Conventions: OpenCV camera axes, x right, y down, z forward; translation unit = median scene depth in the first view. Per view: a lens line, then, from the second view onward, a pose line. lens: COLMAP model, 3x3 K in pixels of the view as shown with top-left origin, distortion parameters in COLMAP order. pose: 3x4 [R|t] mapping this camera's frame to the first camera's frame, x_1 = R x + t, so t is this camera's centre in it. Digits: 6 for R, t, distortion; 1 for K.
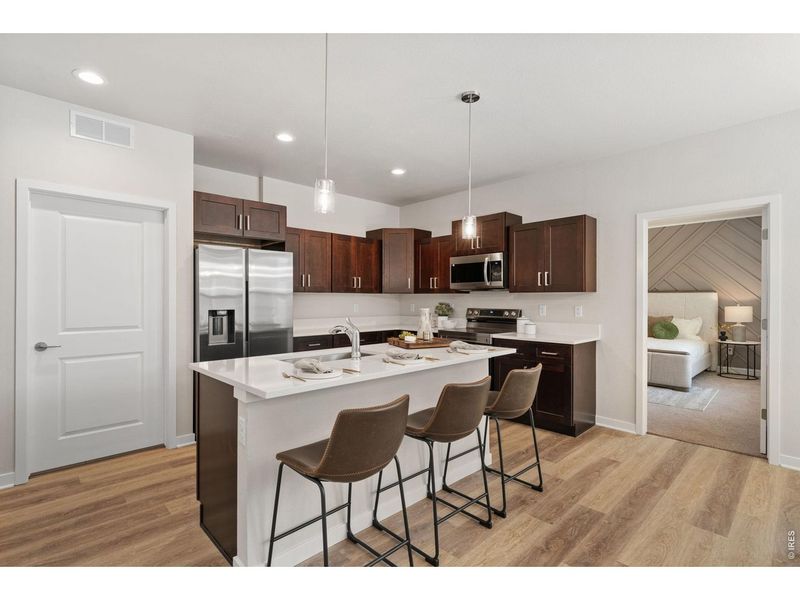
lens RADIAL K [[382.7, 0, 400.0], [0, 382.7, 300.0], [0, 0, 1]] dist [0.003572, 0.000365]
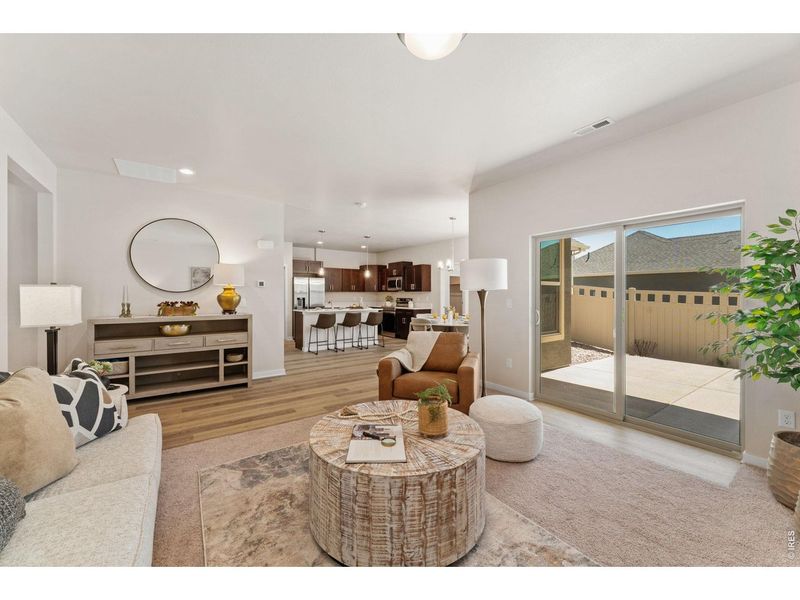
lens RADIAL K [[314.0, 0, 400.0], [0, 314.0, 300.0], [0, 0, 1]] dist [0.000064, 0.000001]
pose [[0.989136, 0.001953, -0.146987, 0.673576], [0.000051, 0.999907, 0.013628, 0.008999], [0.147000, -0.013487, 0.989044, -1.344310]]
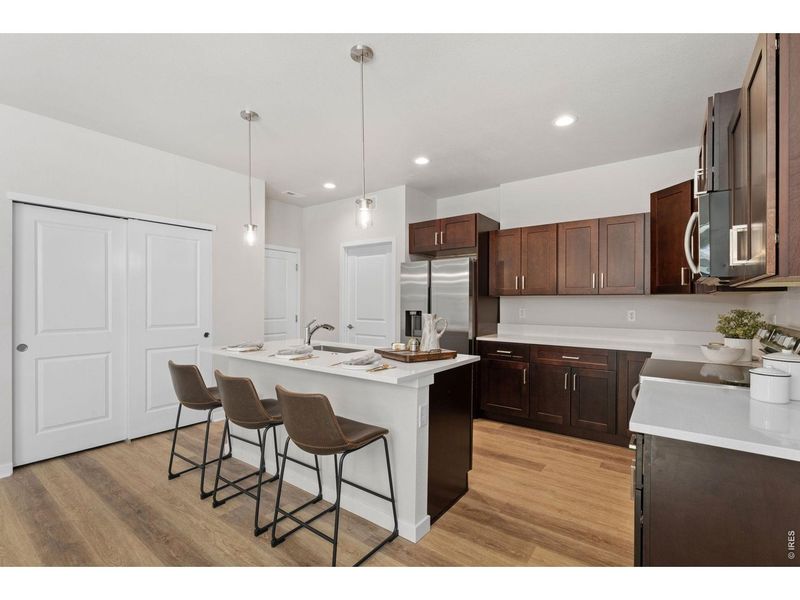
lens RADIAL K [[367.8, 0, 400.0], [0, 367.8, 300.0], [0, 0, 1]] dist [0.000533, 0.000137]
pose [[0.168648, -0.005019, -0.985663, 0.733256], [-0.006260, 0.999961, -0.006163, -0.002891], [0.985656, 0.007210, 0.168611, 0.714601]]
